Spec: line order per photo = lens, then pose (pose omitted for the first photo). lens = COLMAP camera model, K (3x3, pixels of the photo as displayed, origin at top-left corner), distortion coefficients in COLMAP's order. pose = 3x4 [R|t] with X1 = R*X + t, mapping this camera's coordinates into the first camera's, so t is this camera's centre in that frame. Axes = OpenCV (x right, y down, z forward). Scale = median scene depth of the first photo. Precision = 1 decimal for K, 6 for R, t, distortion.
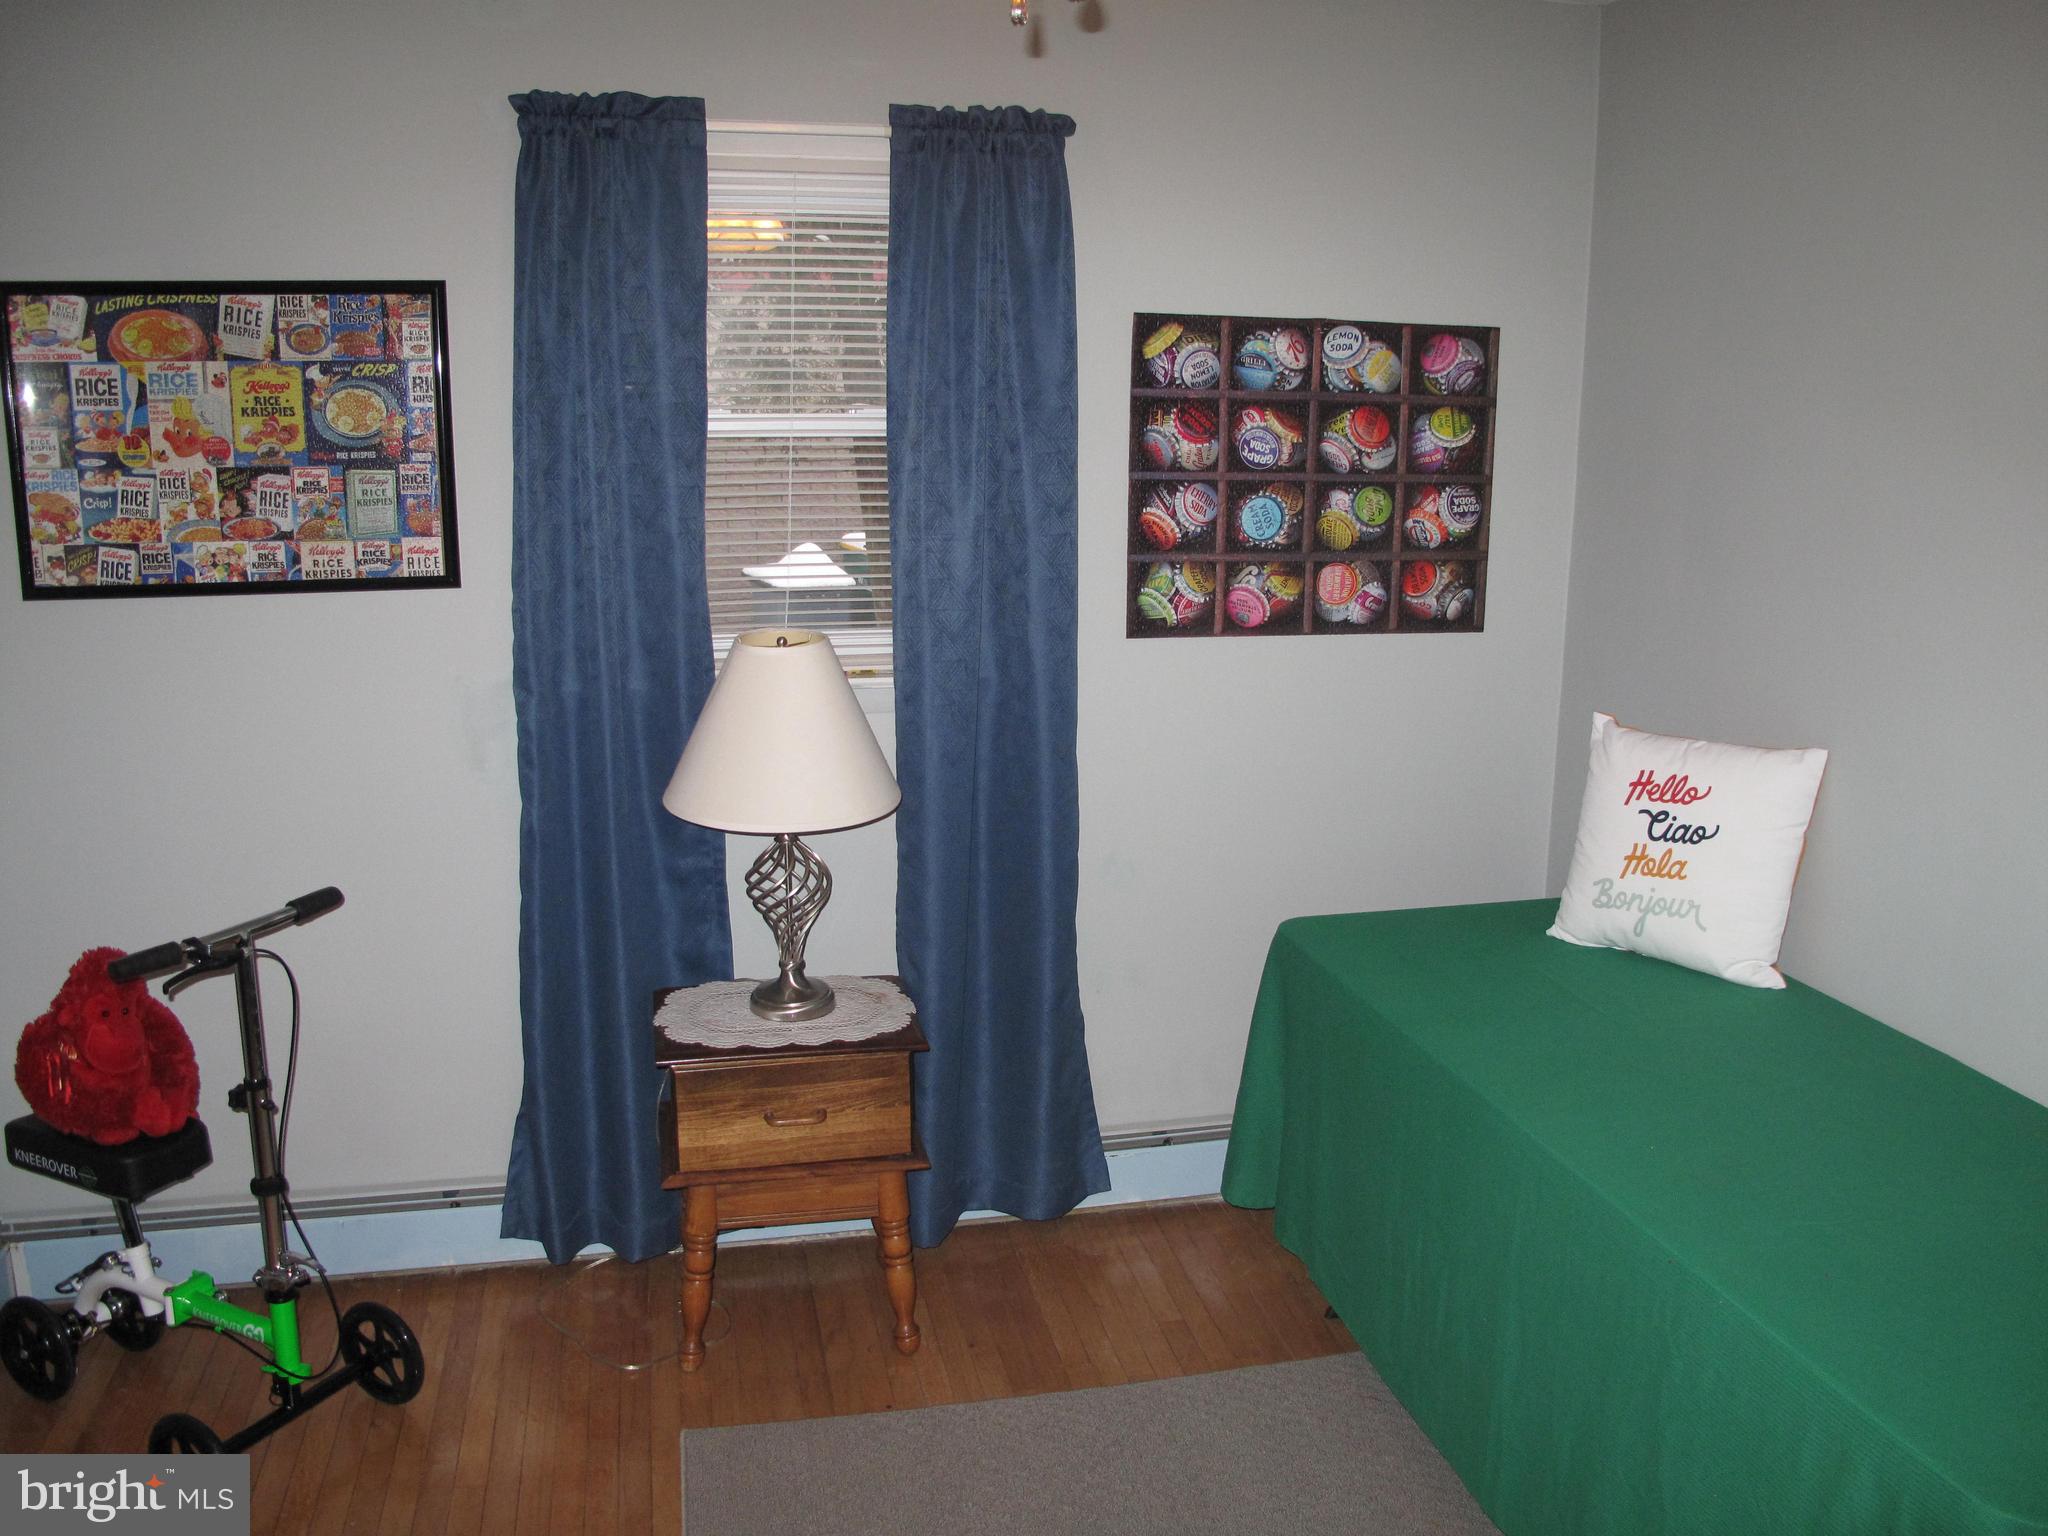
lens RADIAL K [[1710.8, 0, 1022.3], [0, 1710.8, 764.2], [0, 0, 1]] dist [-0.133518, 0.082162]
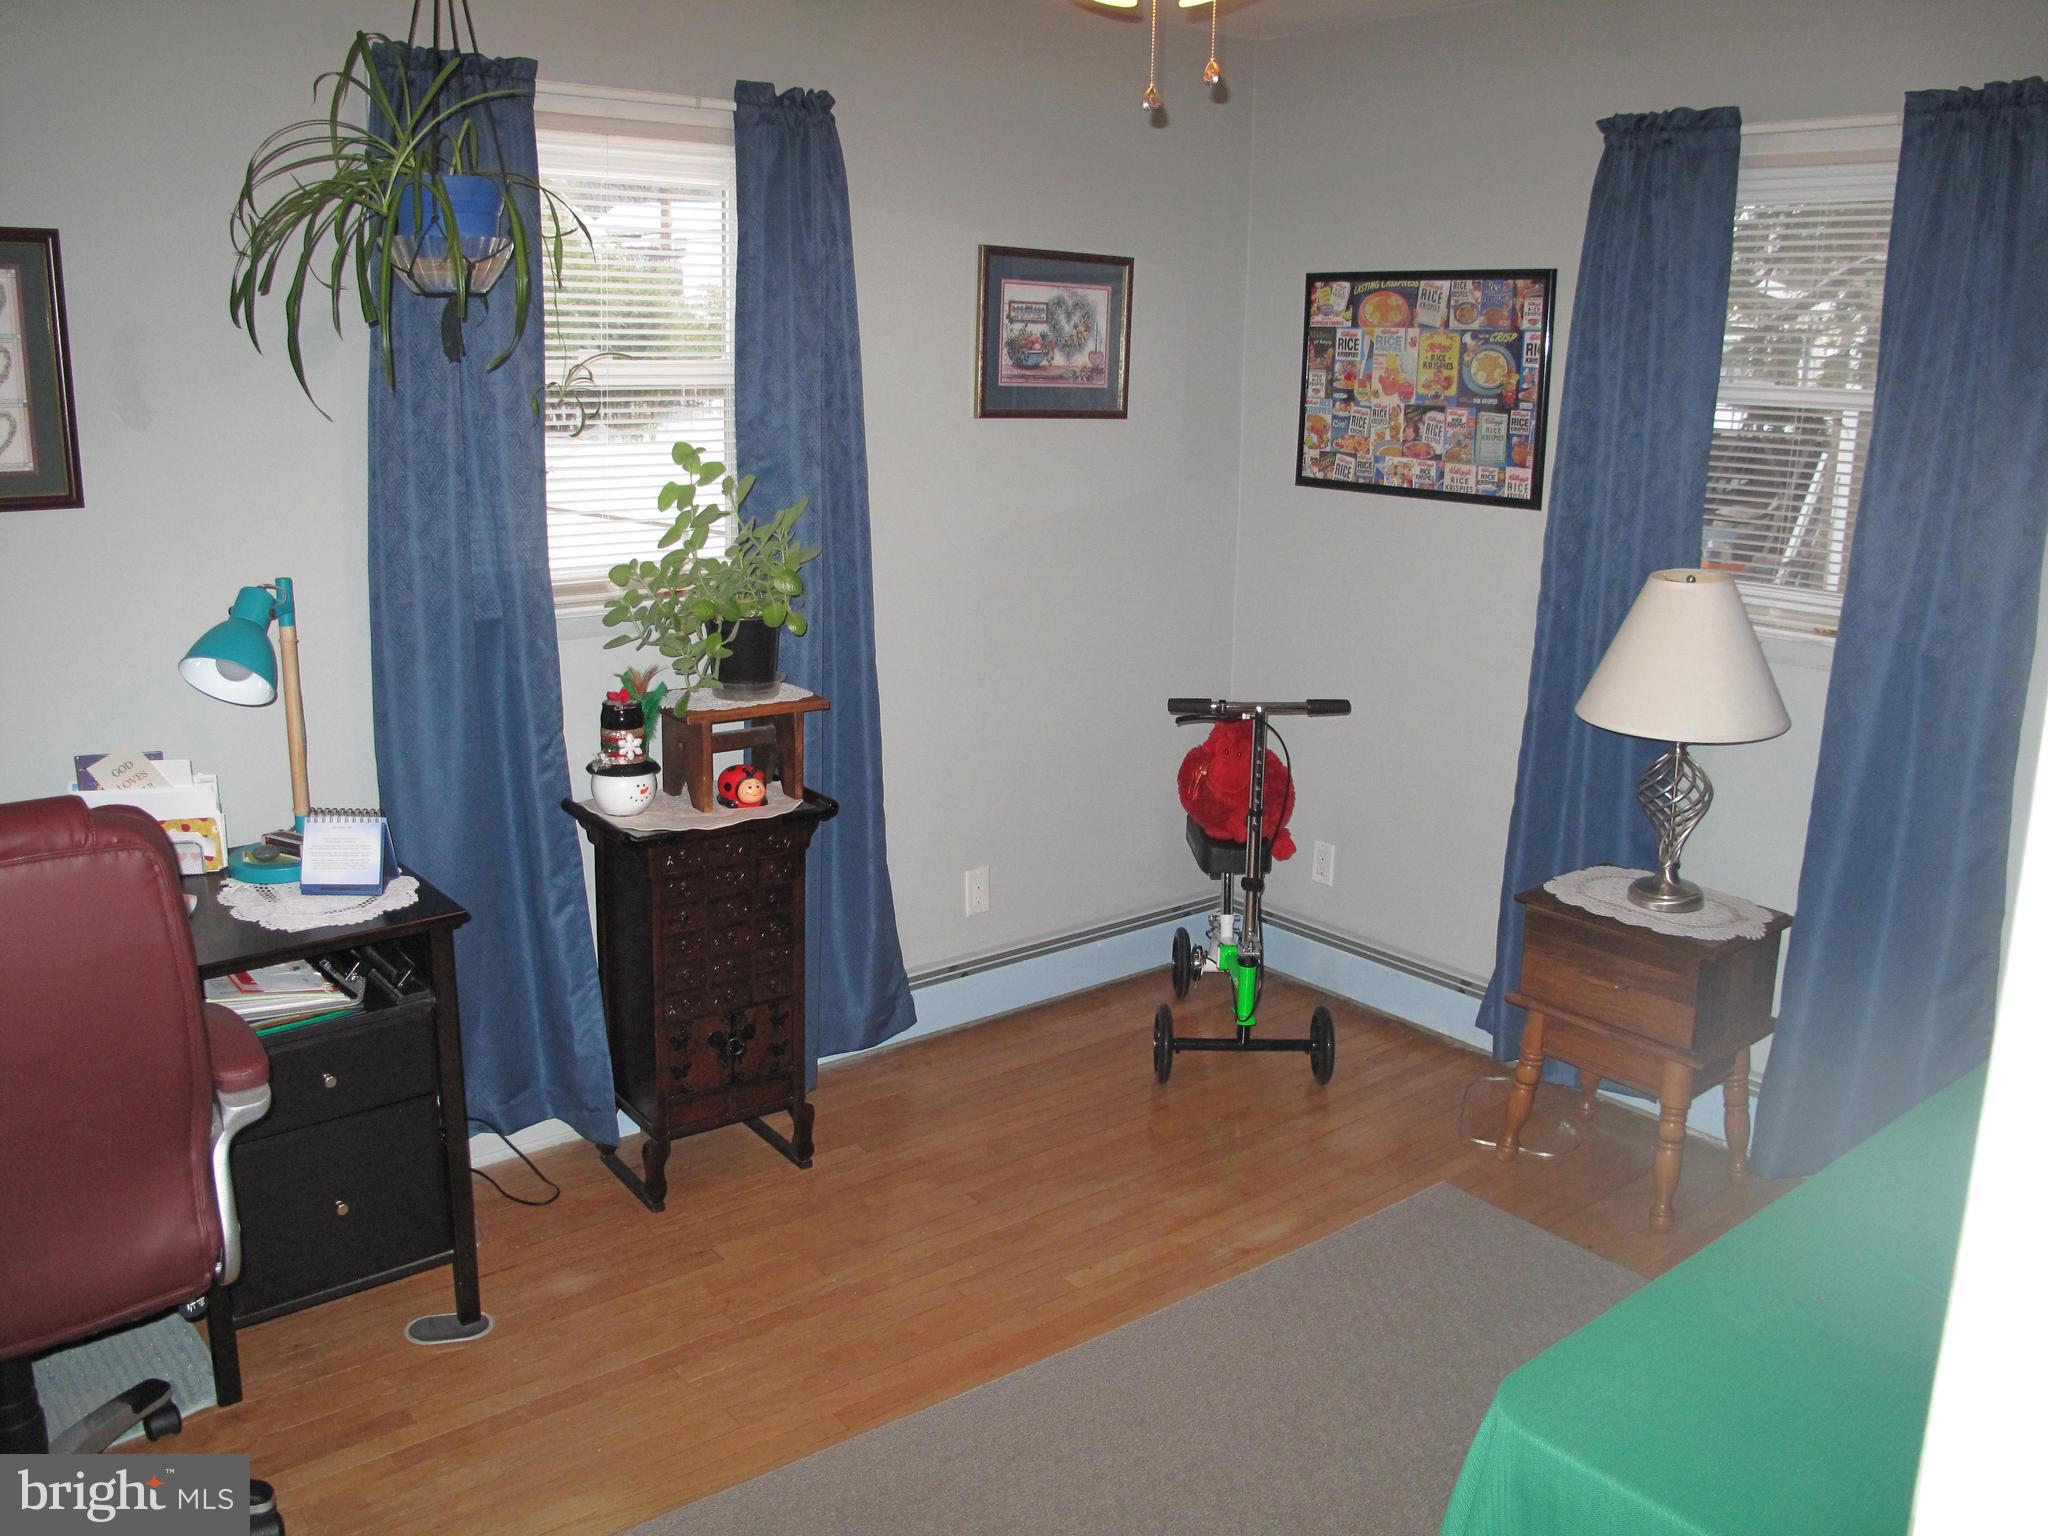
lens RADIAL K [[1710.8, 0, 1021.0], [0, 1710.8, 775.3], [0, 0, 1]] dist [-0.133518, 0.082162]
pose [[0.438271, 0.218522, -0.871875, 0.677913], [-0.208388, 0.968271, 0.137931, -0.005016], [0.874353, 0.121237, 0.469903, 0.086681]]
